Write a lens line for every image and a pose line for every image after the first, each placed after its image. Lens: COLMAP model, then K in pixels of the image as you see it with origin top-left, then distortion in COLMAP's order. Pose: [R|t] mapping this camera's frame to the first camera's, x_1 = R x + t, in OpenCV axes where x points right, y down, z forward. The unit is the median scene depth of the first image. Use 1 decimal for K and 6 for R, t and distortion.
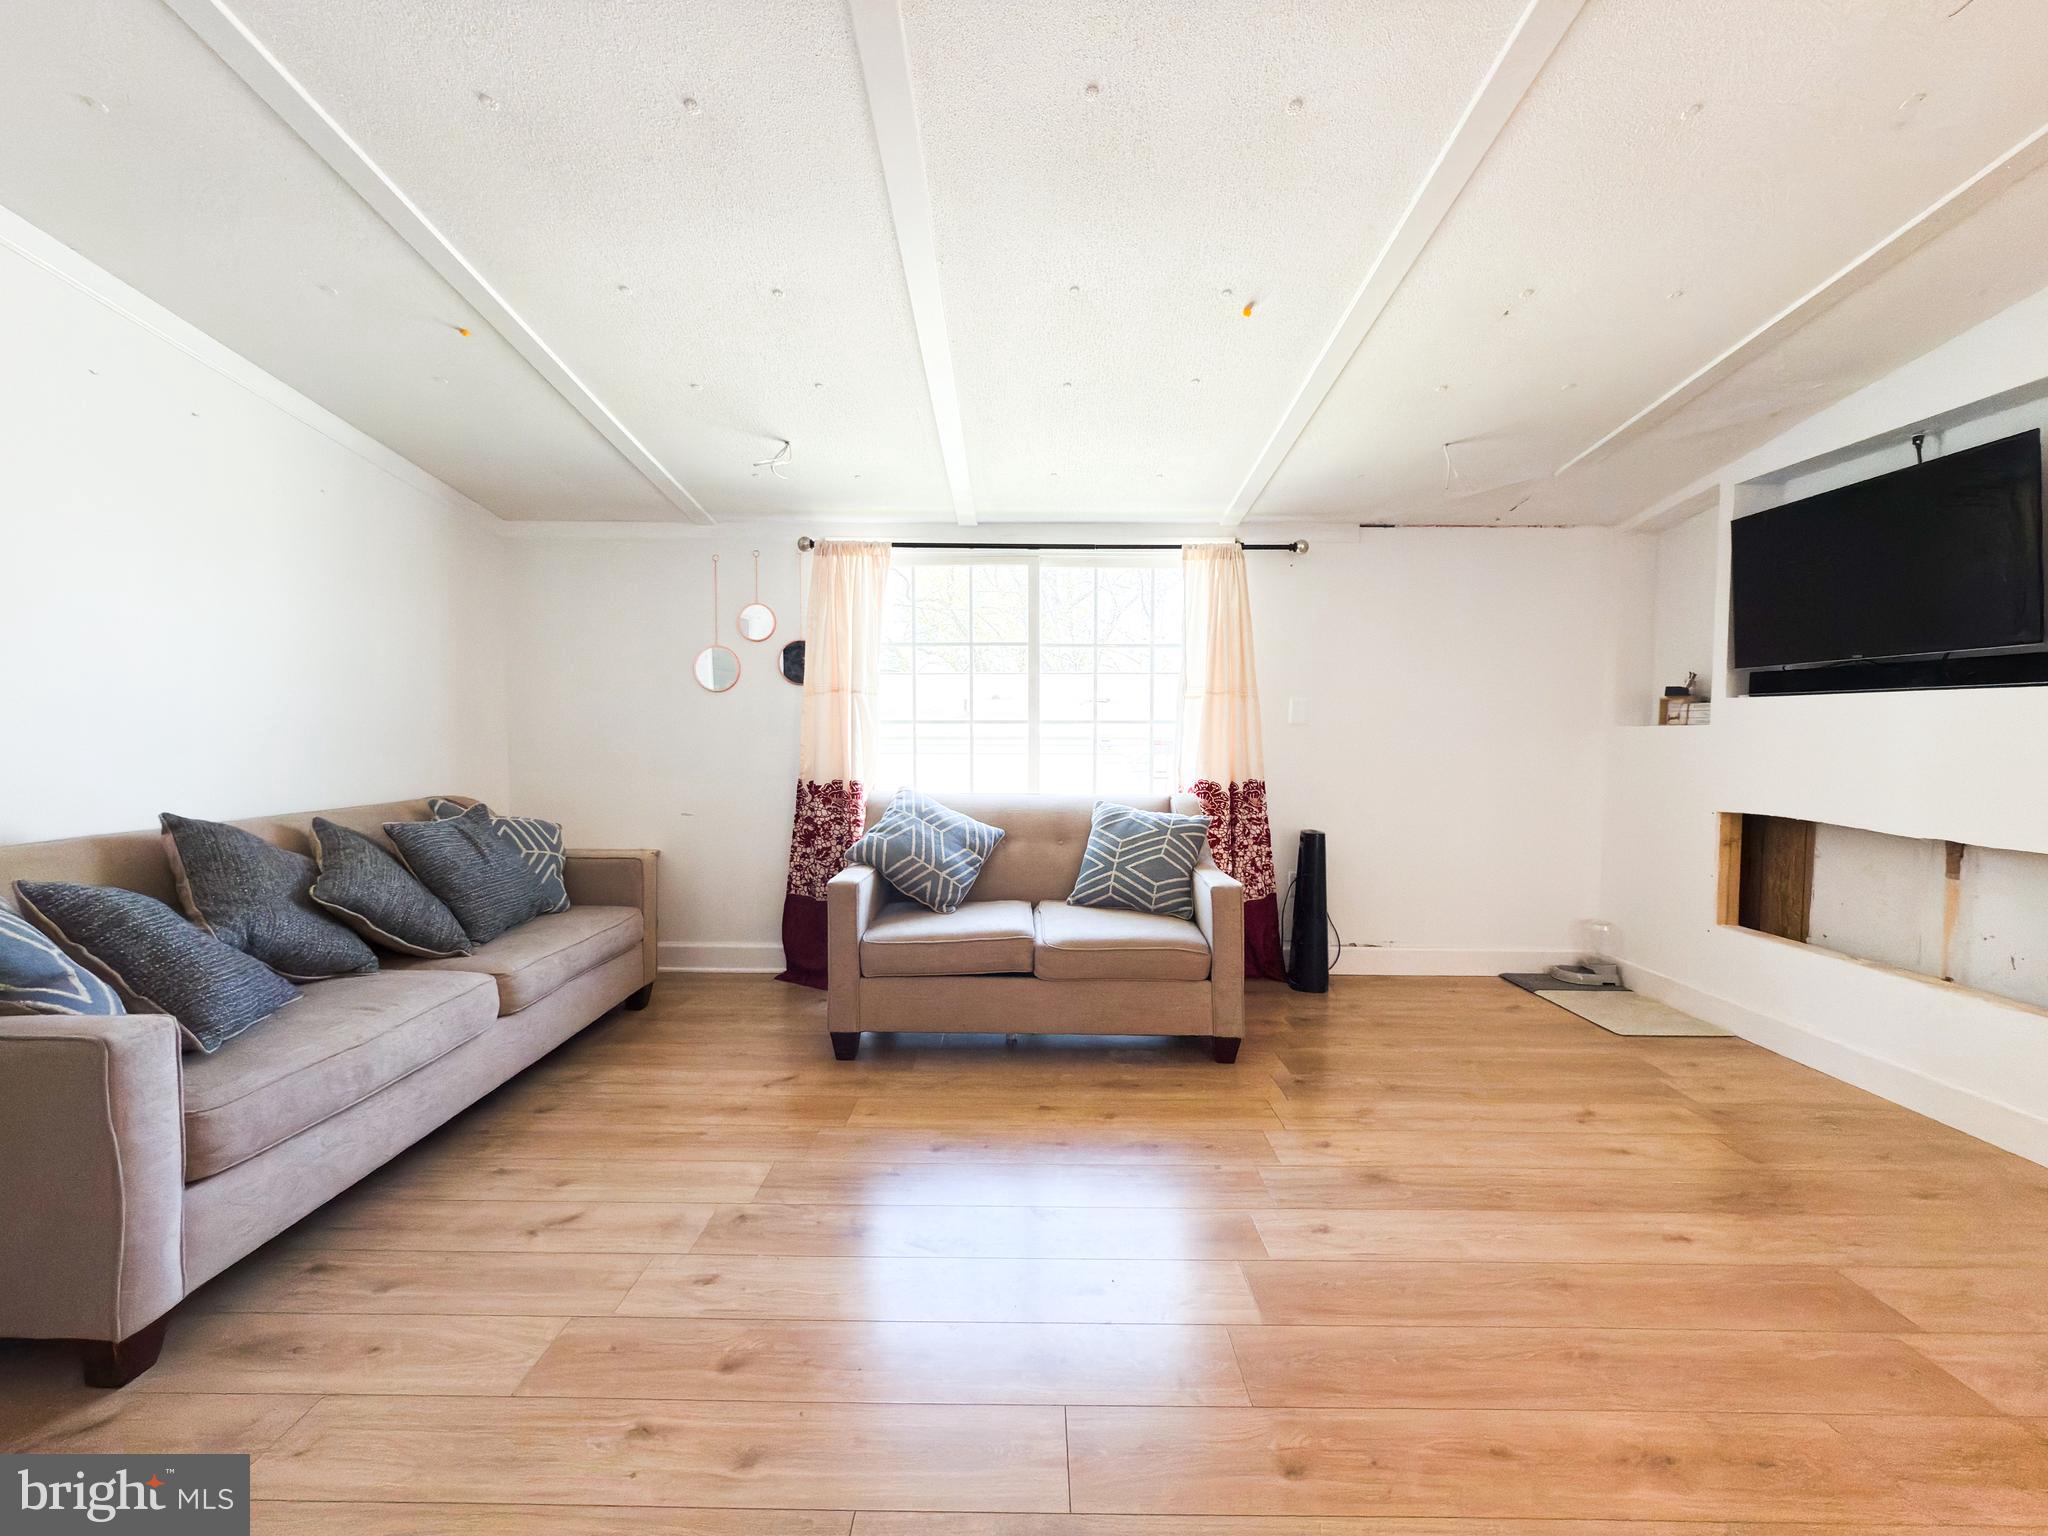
lens RADIAL K [[814.8, 0, 1018.7], [0, 814.8, 771.8], [0, 0, 1]] dist [0.001395, -0.000153]
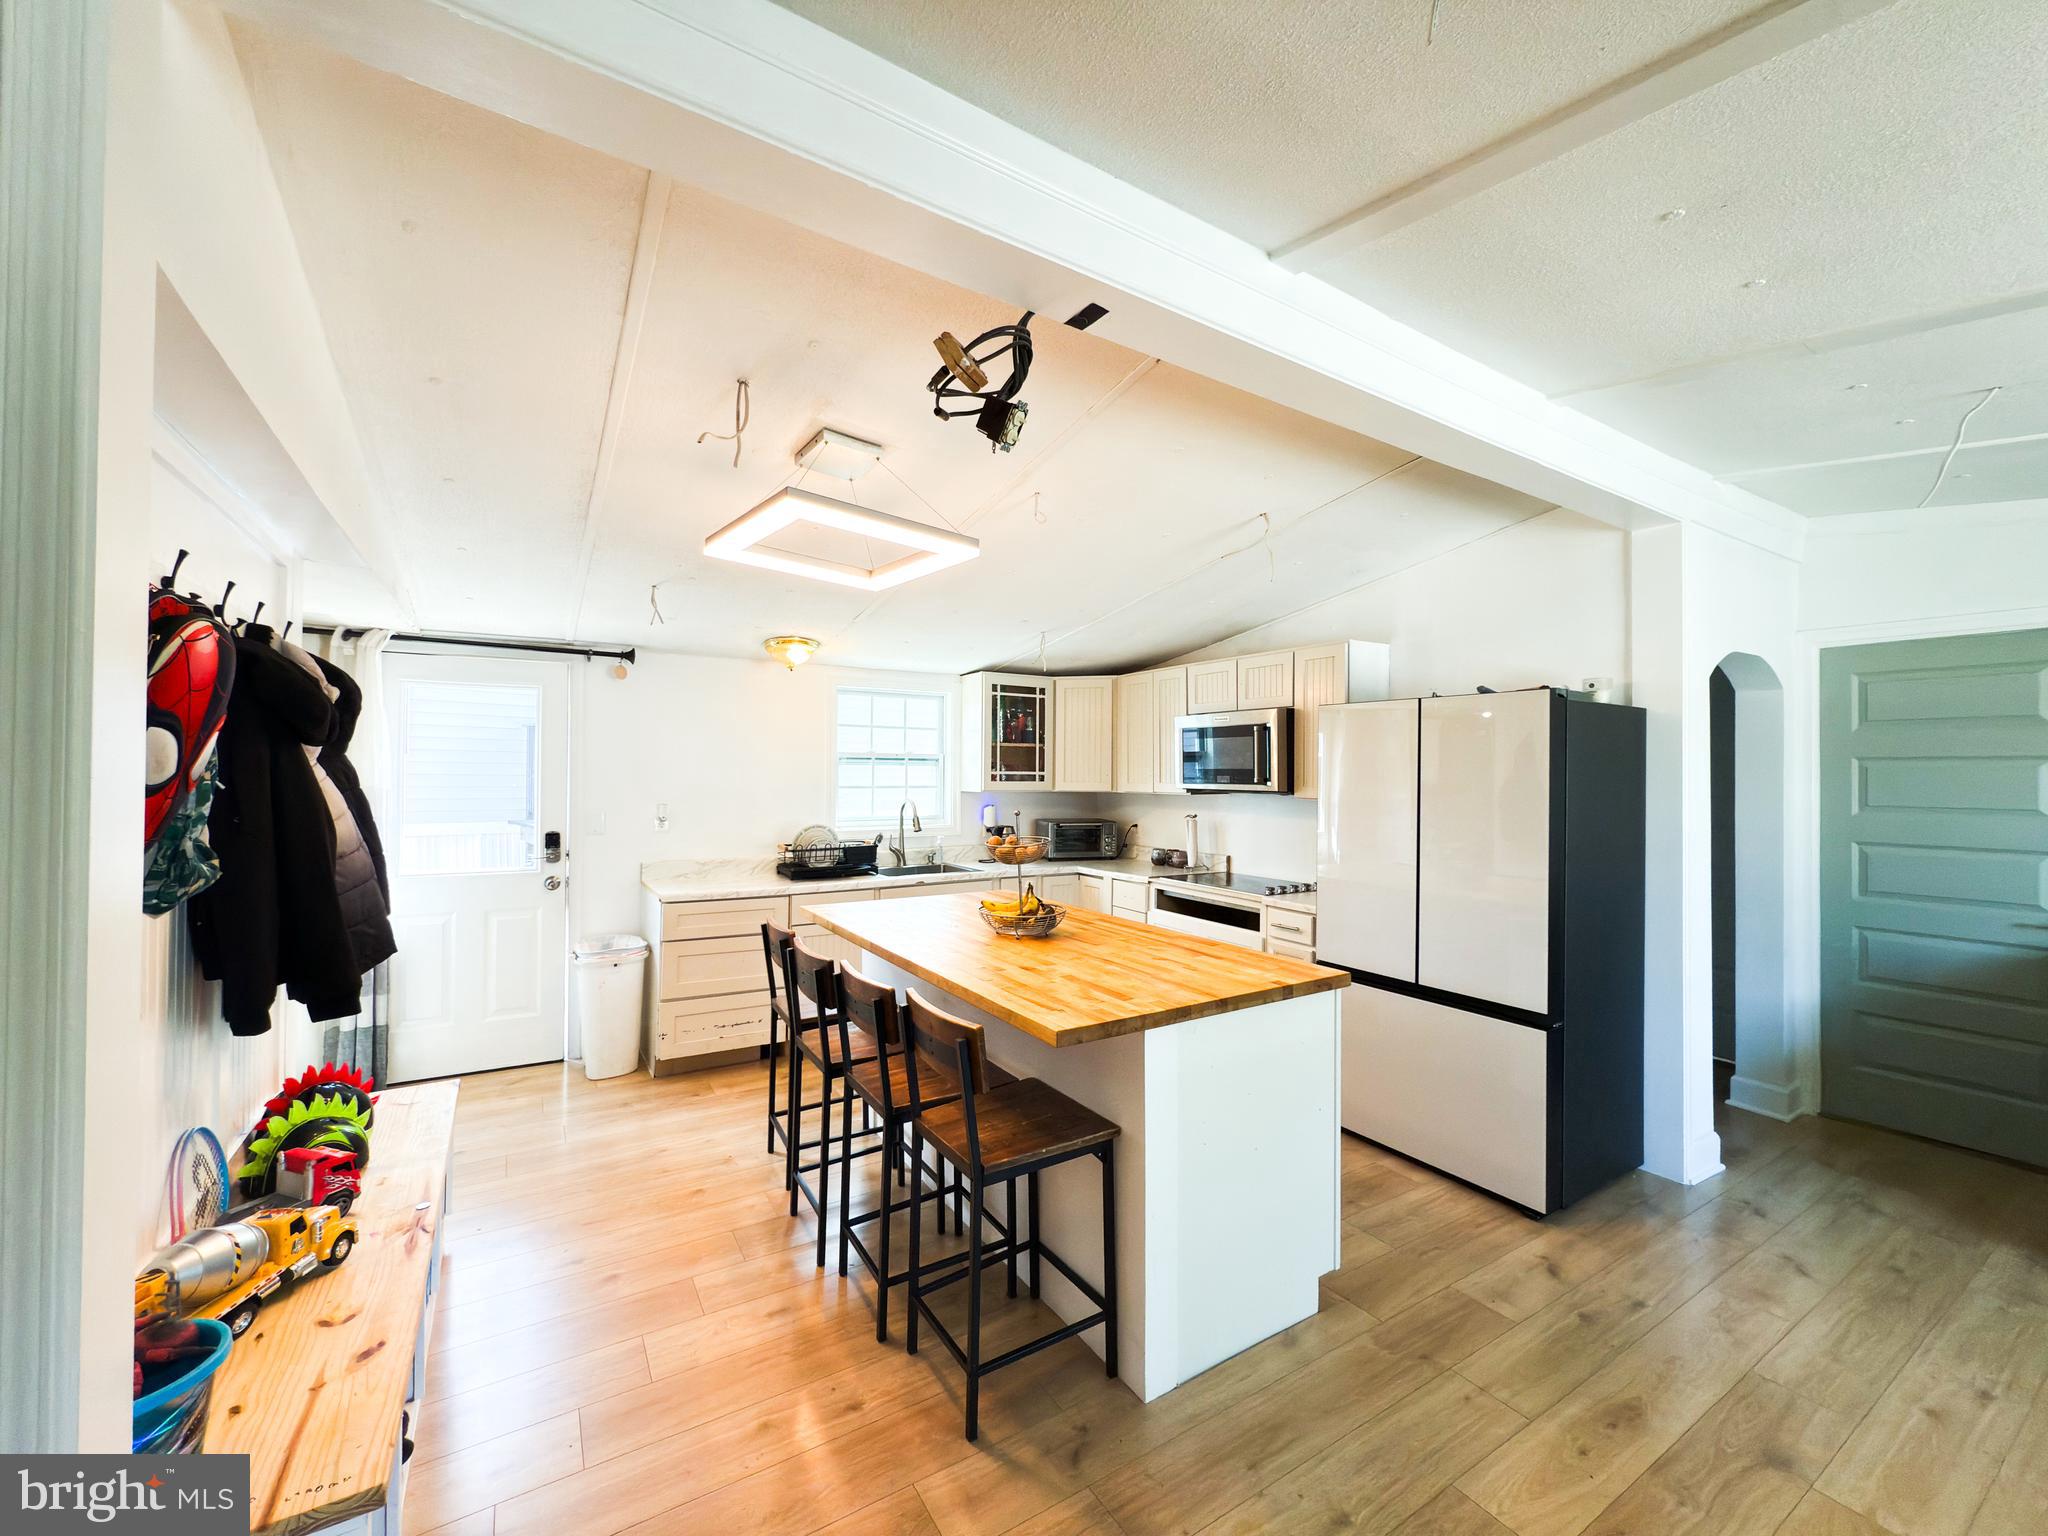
lens RADIAL K [[814.8, 0, 1022.7], [0, 814.8, 768.0], [0, 0, 1]] dist [0.001395, -0.000153]
pose [[-0.846362, -0.016898, -0.532341, 0.768564], [-0.038231, 0.998846, 0.029077, -0.121178], [0.531235, 0.044962, -0.846031, 0.549742]]
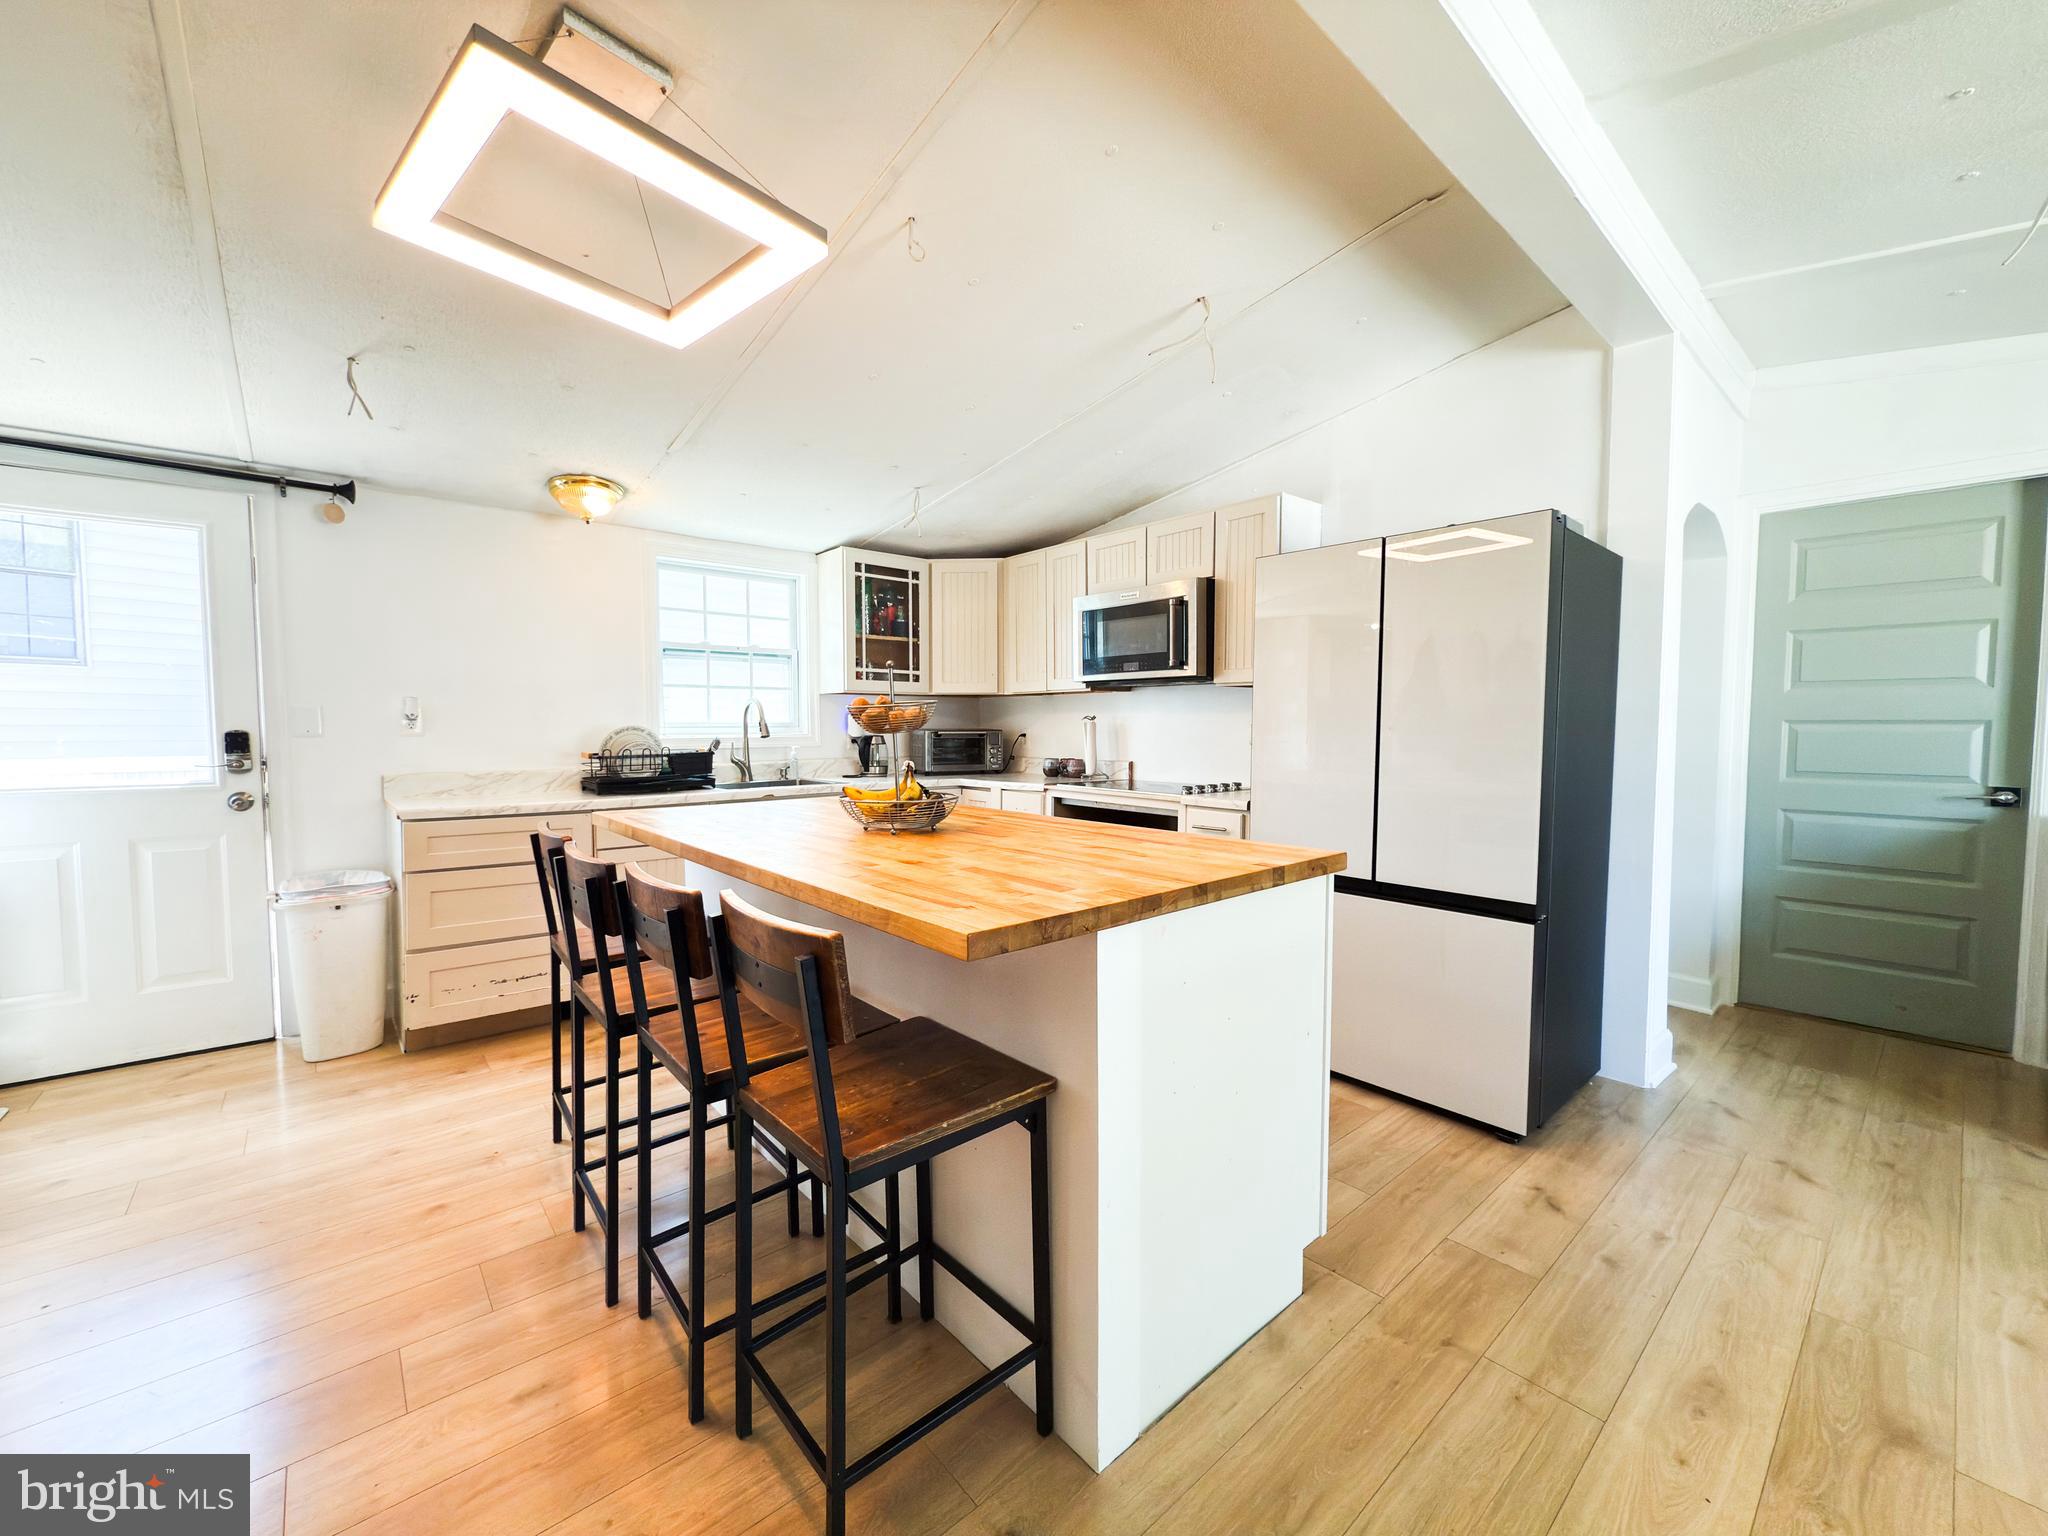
lens RADIAL K [[814.8, 0, 1022.7], [0, 814.8, 767.1], [0, 0, 1]] dist [0.001395, -0.000153]
pose [[-0.750583, 0.027633, -0.660198, 0.649699], [-0.036965, 0.995805, 0.083706, -0.021839], [0.659741, 0.087233, -0.746413, 0.354875]]
